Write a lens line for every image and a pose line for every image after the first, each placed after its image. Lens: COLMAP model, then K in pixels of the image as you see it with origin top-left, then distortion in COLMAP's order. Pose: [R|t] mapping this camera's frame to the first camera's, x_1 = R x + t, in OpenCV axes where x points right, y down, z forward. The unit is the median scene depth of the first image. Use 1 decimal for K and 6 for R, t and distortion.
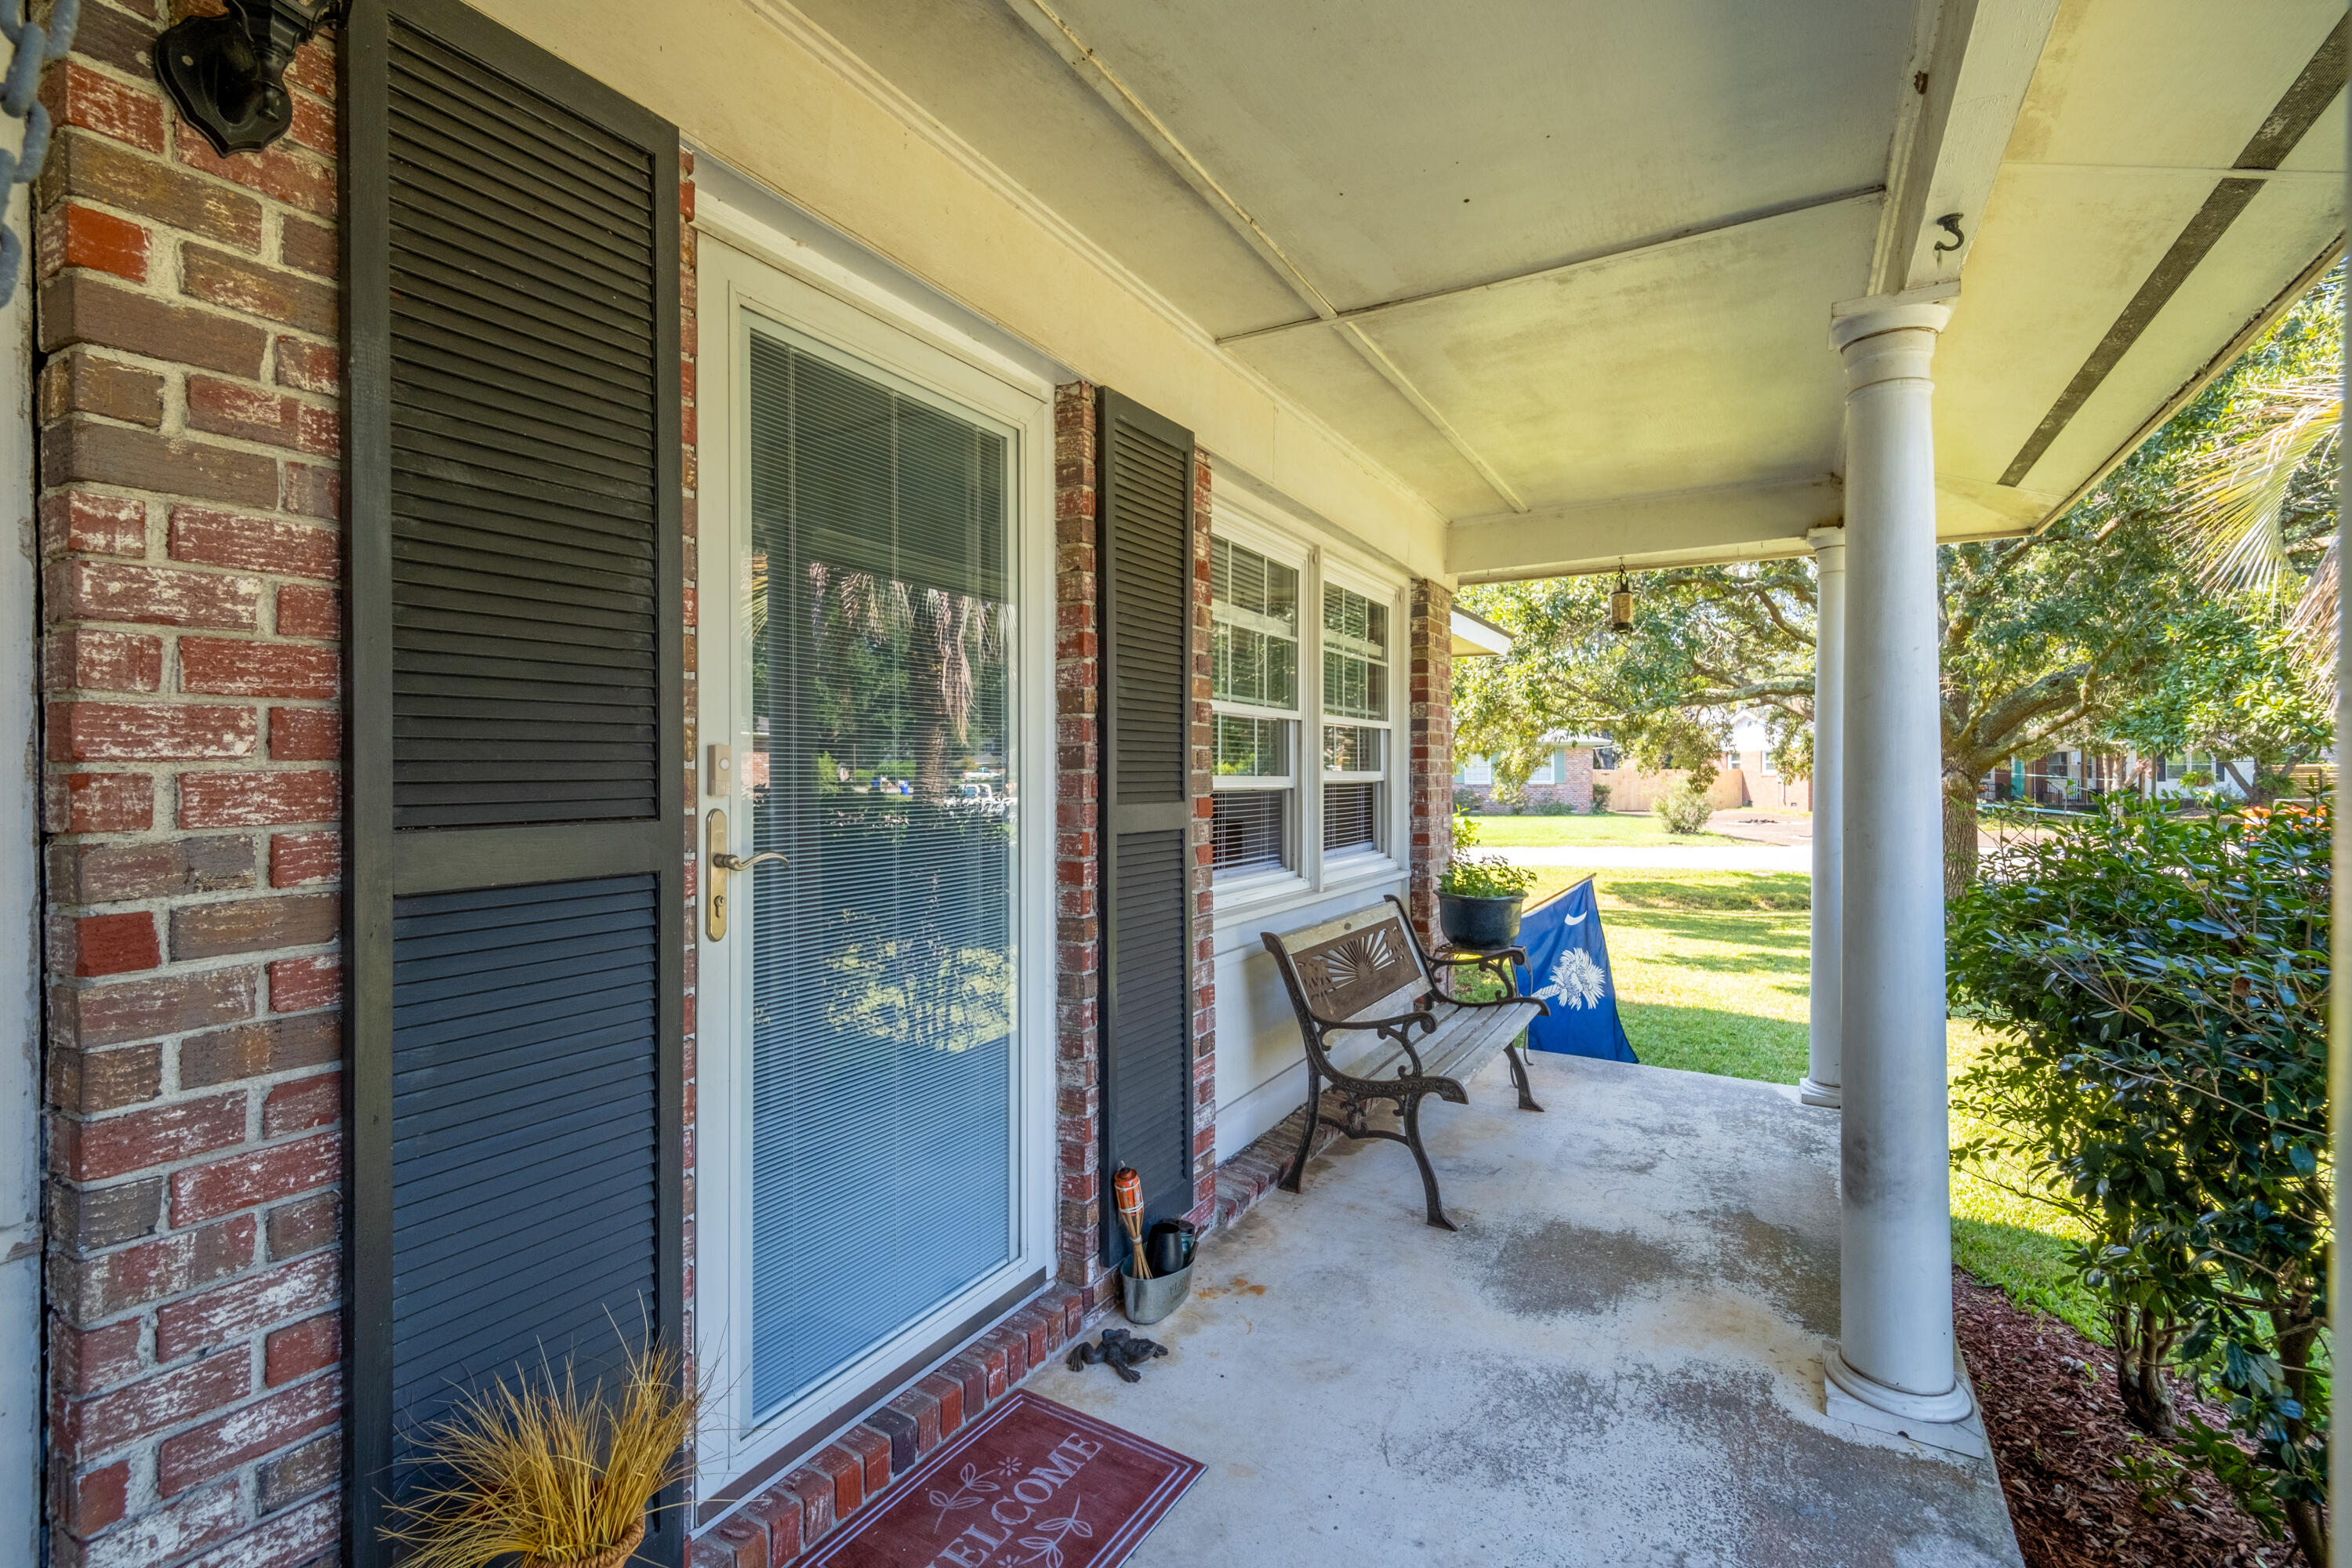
lens RADIAL K [[1020.4, 0, 1160.6], [0, 1020.4, 771.9], [0, 0, 1]] dist [0.000092, -0.000020]
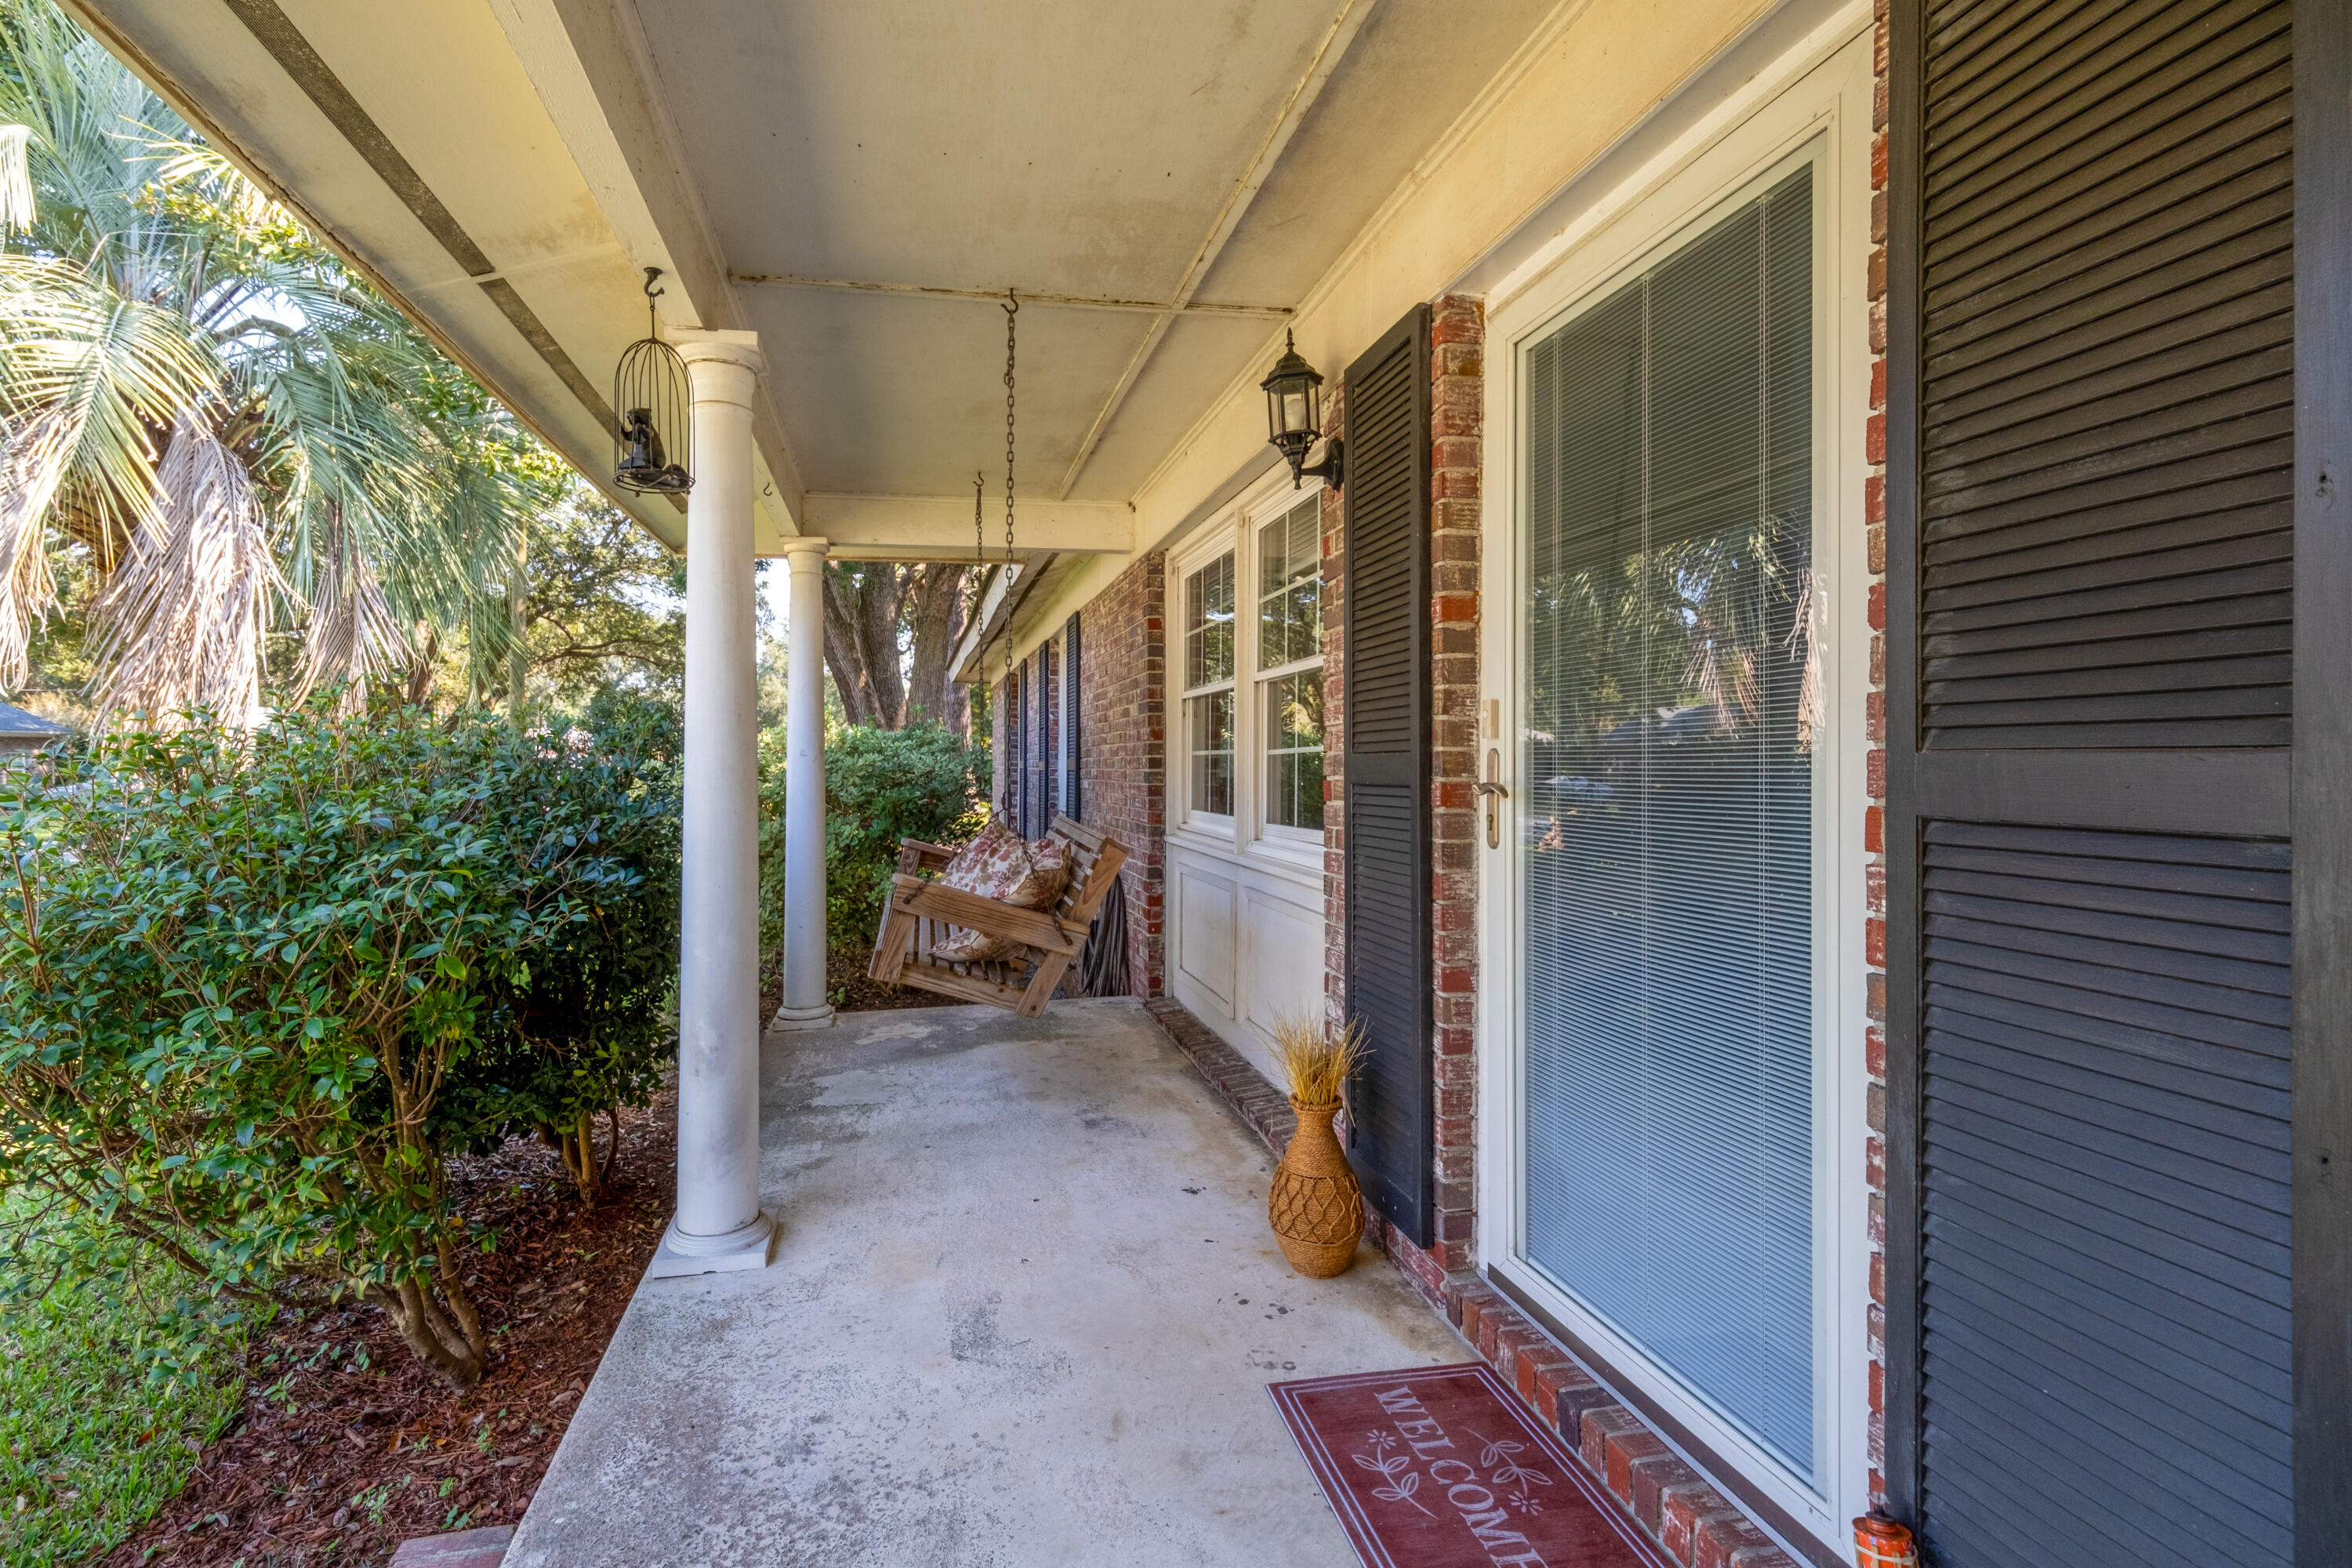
lens RADIAL K [[1020.4, 0, 1160.6], [0, 1020.4, 771.9], [0, 0, 1]] dist [0.000092, -0.000020]
pose [[-0.708261, 0.005953, -0.705926, 0.731507], [0.002068, 0.999978, 0.006358, 0.051846], [0.705948, 0.003044, -0.708257, 1.490031]]
